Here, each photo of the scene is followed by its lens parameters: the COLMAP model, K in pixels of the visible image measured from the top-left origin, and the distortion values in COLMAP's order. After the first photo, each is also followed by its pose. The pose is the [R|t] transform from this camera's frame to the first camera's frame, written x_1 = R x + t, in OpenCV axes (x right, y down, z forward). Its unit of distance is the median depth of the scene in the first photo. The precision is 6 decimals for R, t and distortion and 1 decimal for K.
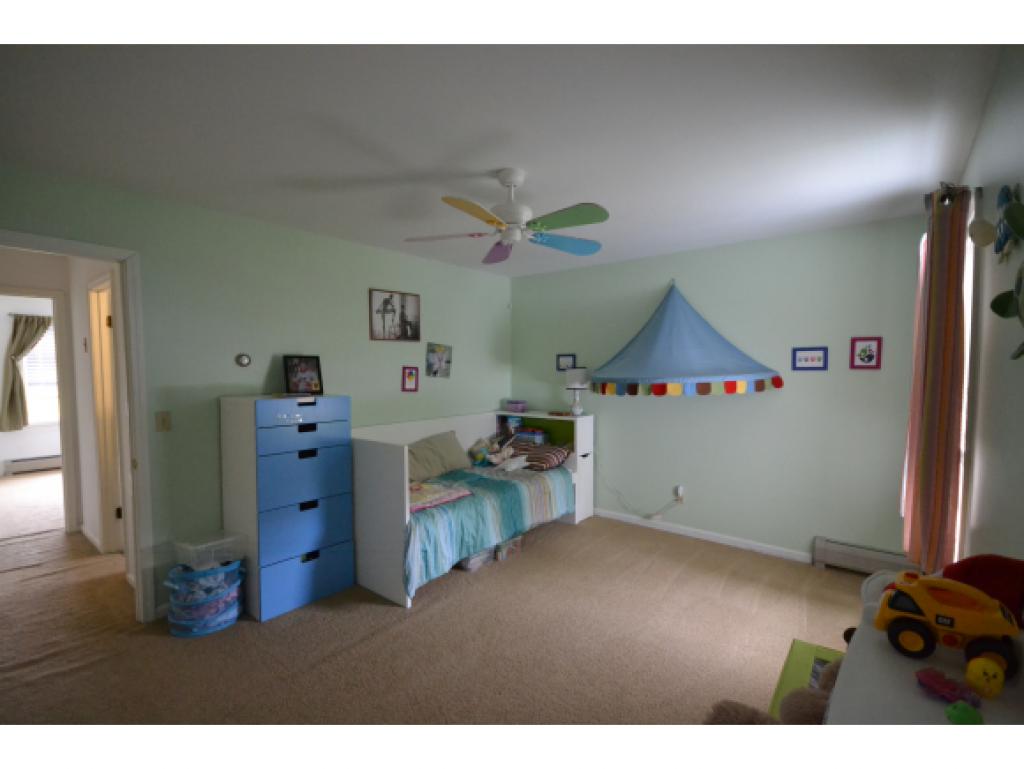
lens RADIAL K [[475.9, 0, 510.6], [0, 475.9, 389.7], [0, 0, 1]] dist [0.000691, 0.000021]
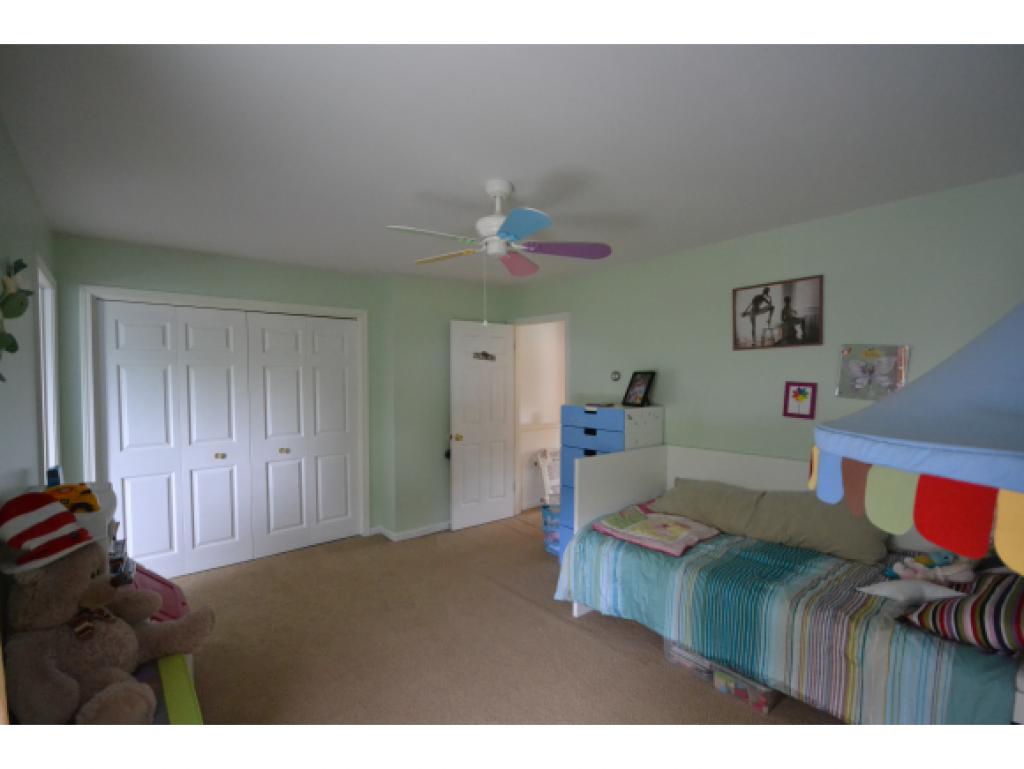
lens RADIAL K [[494.7, 0, 510.0], [0, 494.7, 391.2], [0, 0, 1]] dist [-0.000895, -0.000052]
pose [[-0.209099, 0.021020, -0.977668, 0.614445], [-0.049193, 0.998277, 0.031984, -0.039132], [0.976656, 0.054783, -0.207705, 0.765993]]
